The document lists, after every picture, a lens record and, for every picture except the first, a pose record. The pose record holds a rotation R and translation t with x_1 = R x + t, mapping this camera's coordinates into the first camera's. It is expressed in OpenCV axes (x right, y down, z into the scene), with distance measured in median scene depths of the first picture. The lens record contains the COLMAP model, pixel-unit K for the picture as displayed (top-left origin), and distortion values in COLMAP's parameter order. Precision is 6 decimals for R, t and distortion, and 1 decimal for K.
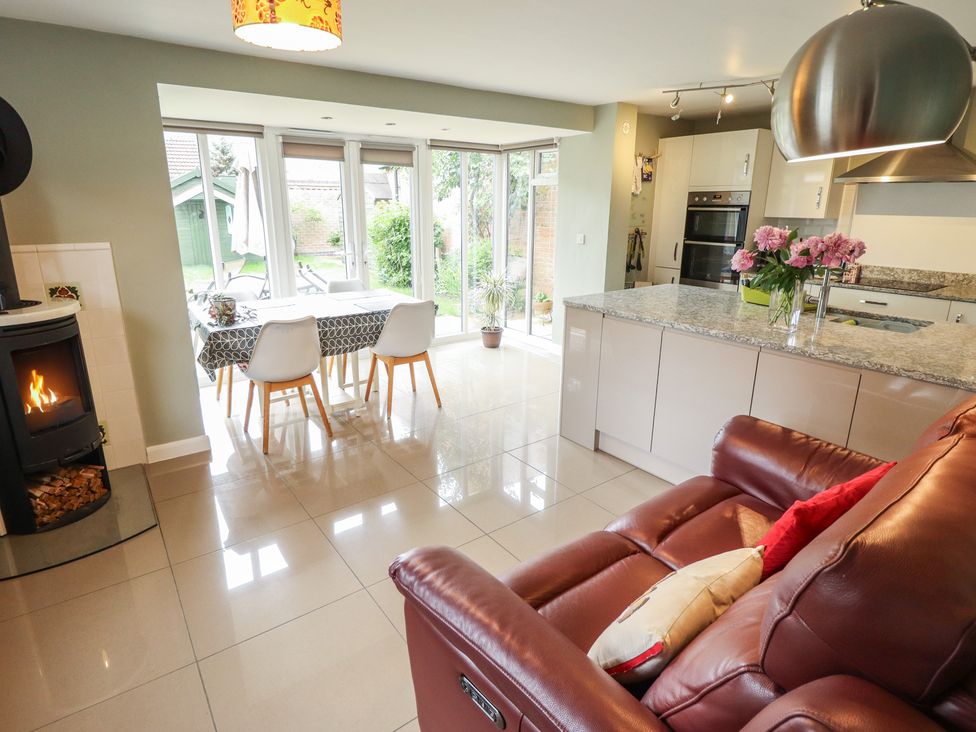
lens RADIAL K [[525.2, 0, 490.2], [0, 525.2, 359.1], [0, 0, 1]] dist [-0.005643, -0.009089]
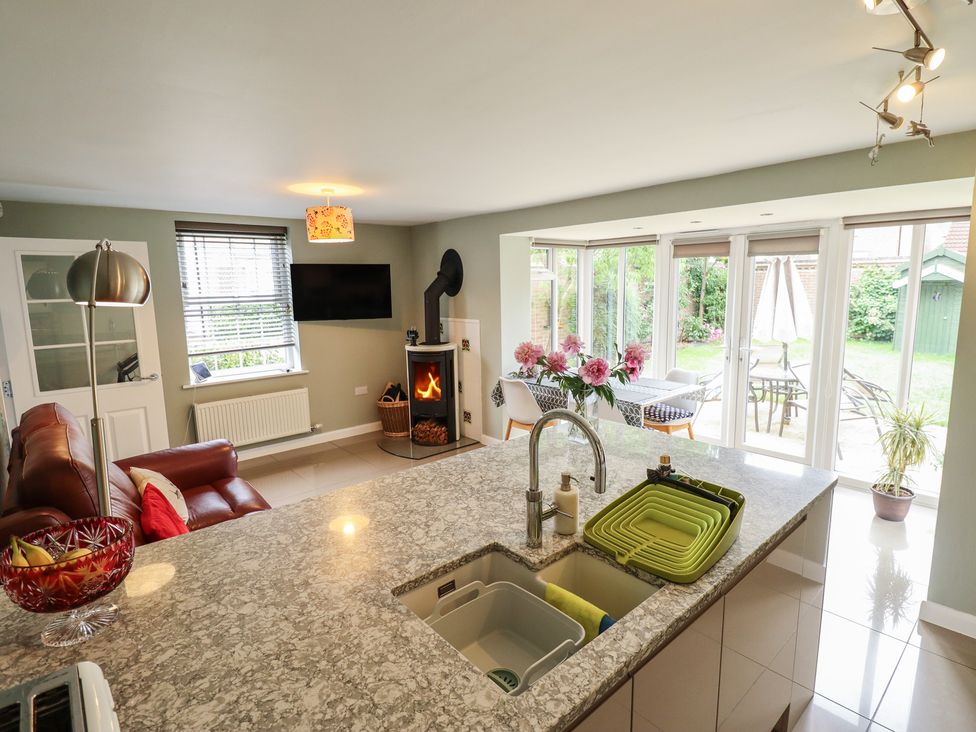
lens RADIAL K [[525.2, 0, 495.6], [0, 525.2, 363.5], [0, 0, 1]] dist [-0.005643, -0.009089]
pose [[0.067207, 0.145006, -0.987146, 0.734748], [-0.264350, 0.956612, 0.122523, -0.200818], [0.962082, 0.252717, 0.102623, 0.560880]]
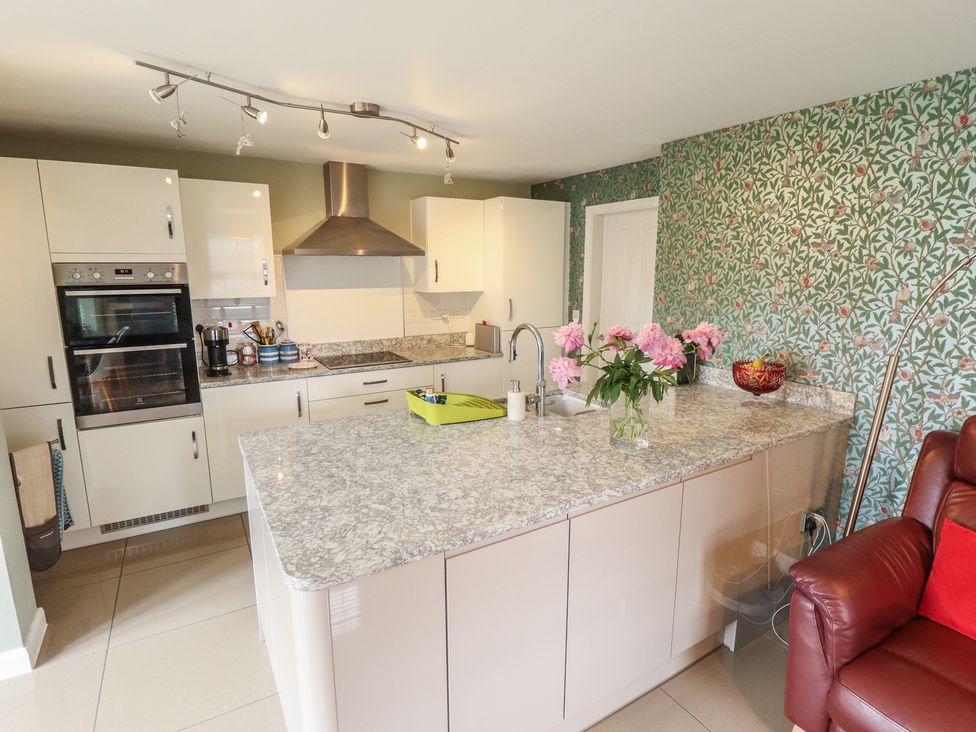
lens RADIAL K [[525.2, 0, 491.2], [0, 525.2, 363.7], [0, 0, 1]] dist [-0.005643, -0.009089]
pose [[0.110163, -0.185659, 0.976419, -0.128111], [0.283041, 0.947582, 0.148242, -0.201029], [-0.952760, 0.260036, 0.156938, 0.598735]]
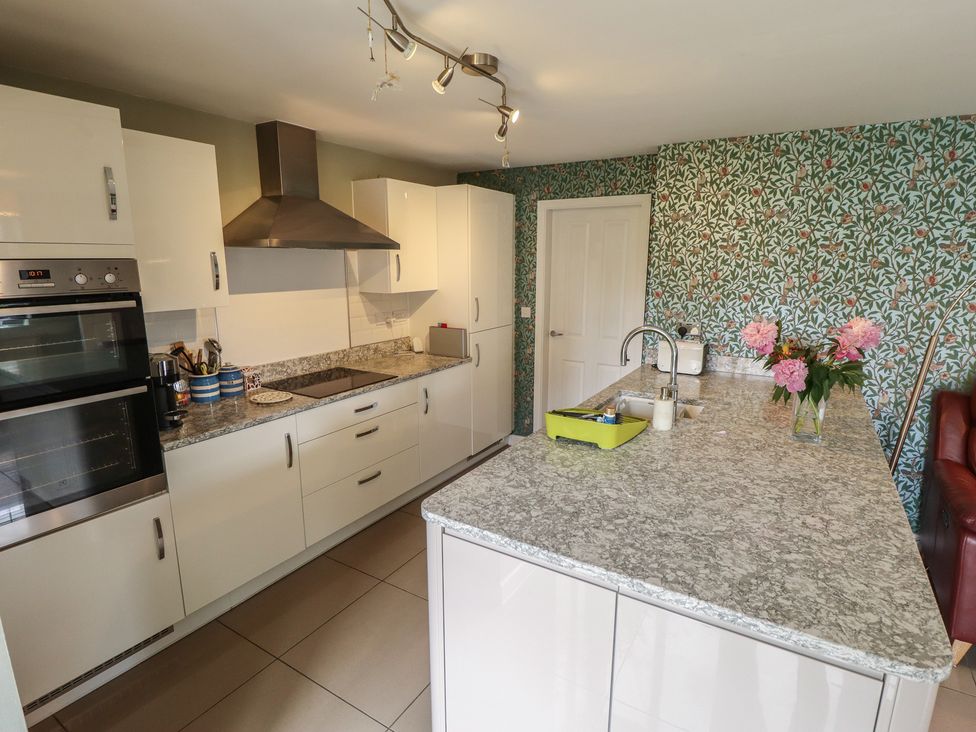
lens RADIAL K [[525.2, 0, 504.7], [0, 525.2, 365.2], [0, 0, 1]] dist [-0.005643, -0.009089]
pose [[-0.372250, -0.190462, 0.908380, -0.000252], [0.258422, 0.918746, 0.298536, -0.307114], [-0.891430, 0.345876, -0.292783, 0.938694]]
